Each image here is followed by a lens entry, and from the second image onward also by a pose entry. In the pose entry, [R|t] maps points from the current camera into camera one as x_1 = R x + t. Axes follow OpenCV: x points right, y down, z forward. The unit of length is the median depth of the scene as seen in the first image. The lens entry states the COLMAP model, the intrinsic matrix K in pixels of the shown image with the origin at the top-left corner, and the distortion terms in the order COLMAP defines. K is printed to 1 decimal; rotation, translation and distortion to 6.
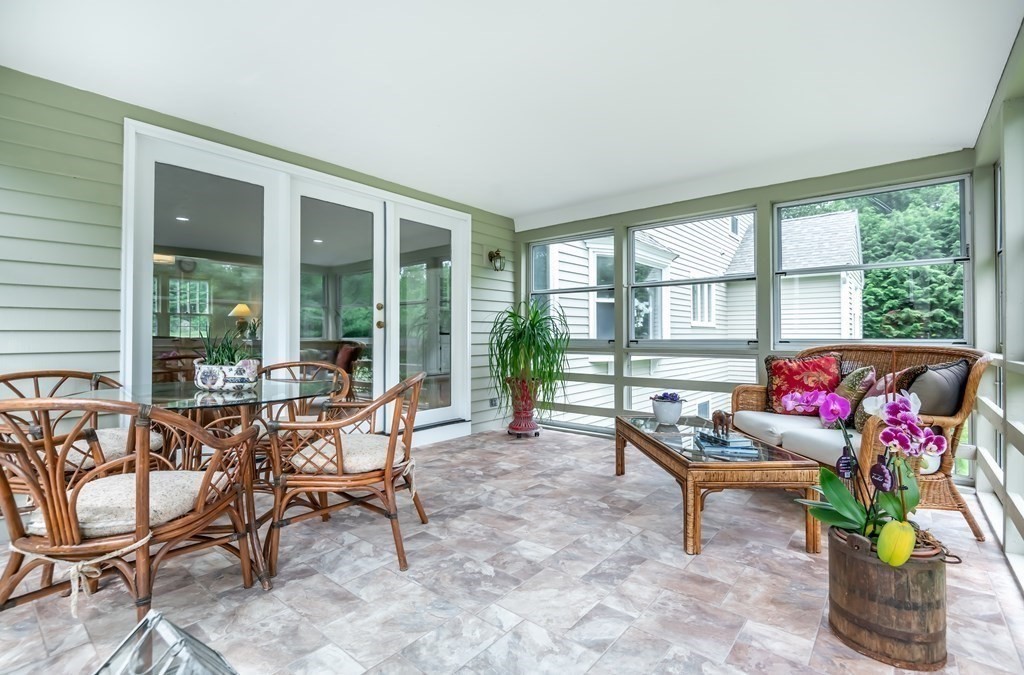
lens RADIAL K [[468.1, 0, 512.0], [0, 468.1, 334.2], [0, 0, 1]] dist [0.004976, -0.007299]
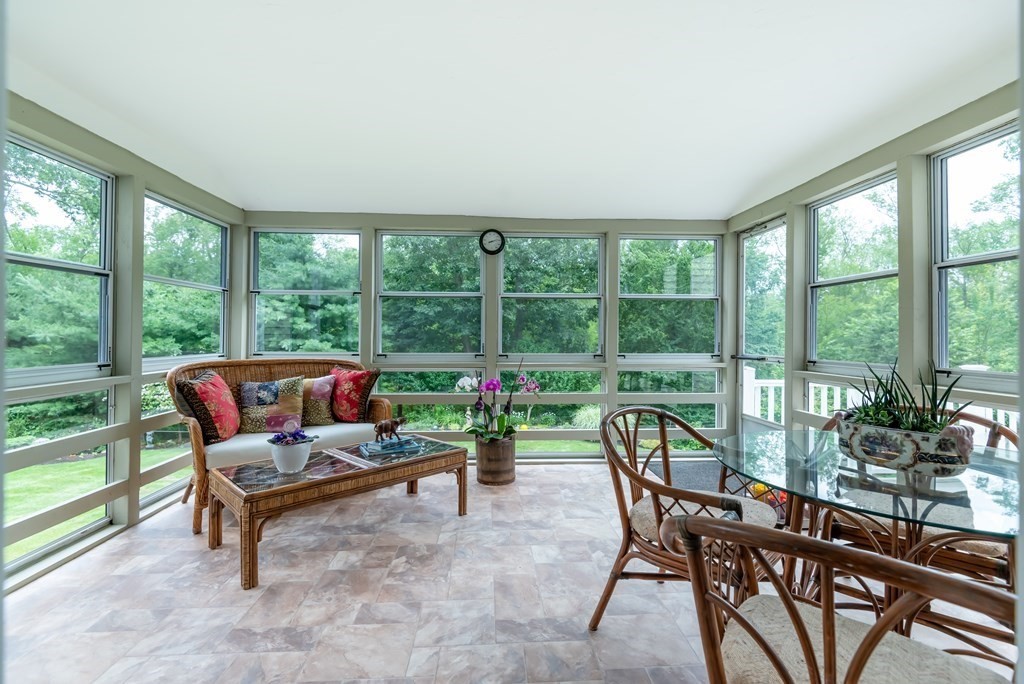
lens RADIAL K [[468.1, 0, 512.7], [0, 468.1, 335.6], [0, 0, 1]] dist [0.004976, -0.007299]
pose [[-0.677801, -0.002633, 0.735241, -0.579176], [-0.007811, 0.999963, -0.003621, -0.044087], [-0.735204, -0.008197, -0.677796, 1.448677]]
